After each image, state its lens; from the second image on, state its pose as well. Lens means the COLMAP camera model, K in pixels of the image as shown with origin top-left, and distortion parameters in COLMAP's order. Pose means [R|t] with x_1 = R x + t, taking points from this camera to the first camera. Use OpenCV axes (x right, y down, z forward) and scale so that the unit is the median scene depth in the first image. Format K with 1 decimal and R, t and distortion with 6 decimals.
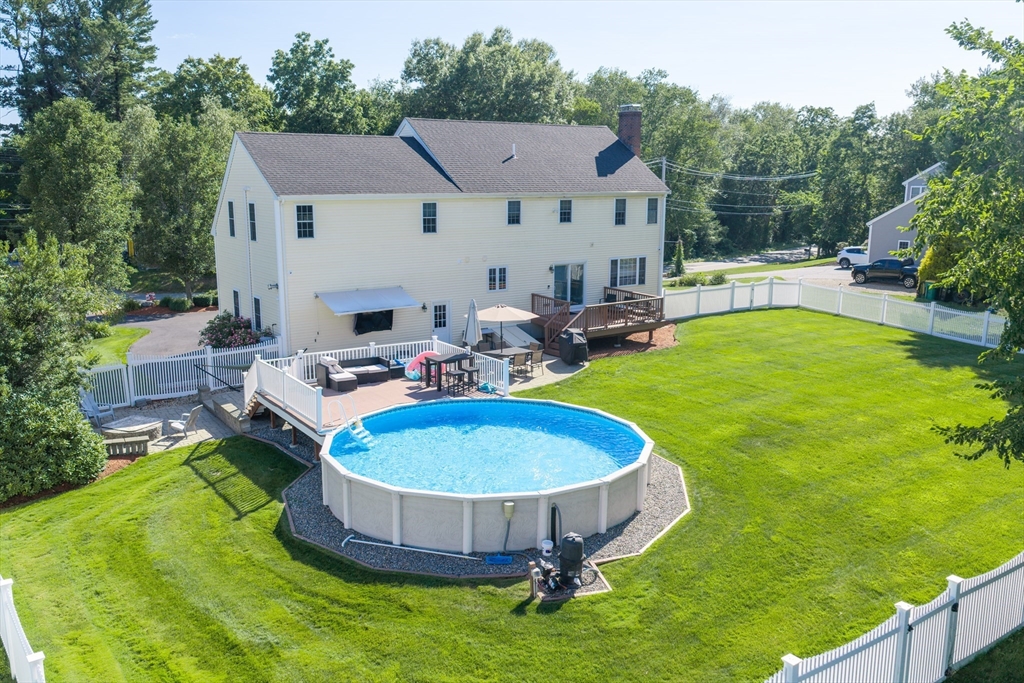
lens RADIAL K [[837.6, 0, 512.0], [0, 837.6, 341.5], [0, 0, 1]] dist [-0.003551, -0.003359]
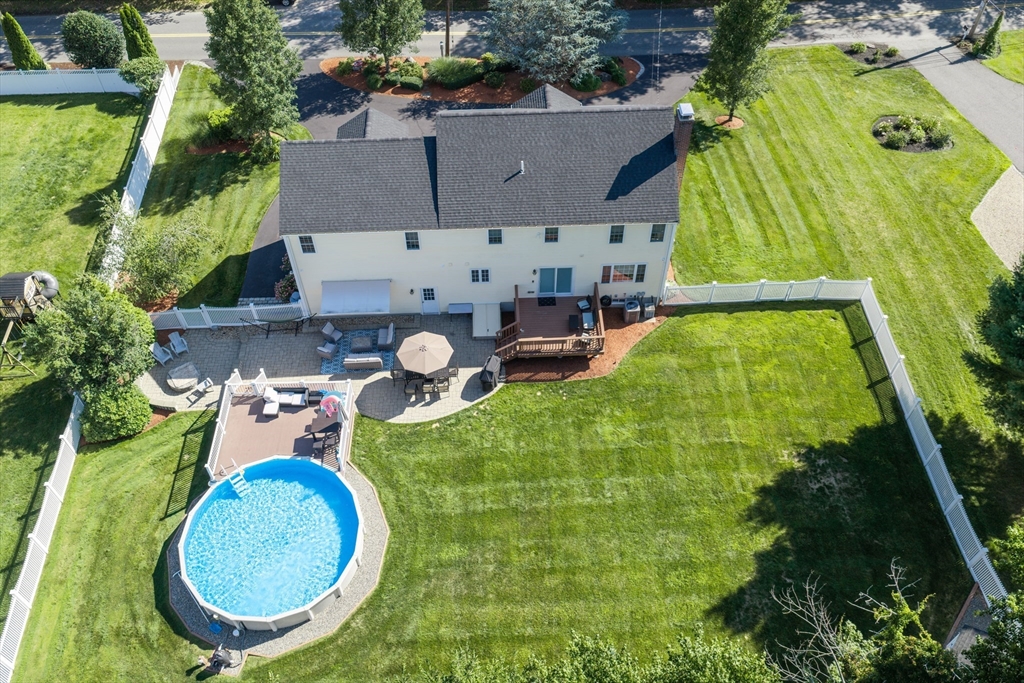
lens RADIAL K [[864.2, 0, 512.0], [0, 864.2, 341.5], [0, 0, 1]] dist [0.030846, 0.010328]
pose [[0.842171, 0.407763, -0.352812, 0.601788], [-0.094541, 0.755841, 0.647894, -0.981054], [0.530857, -0.512283, 0.675098, 0.150640]]
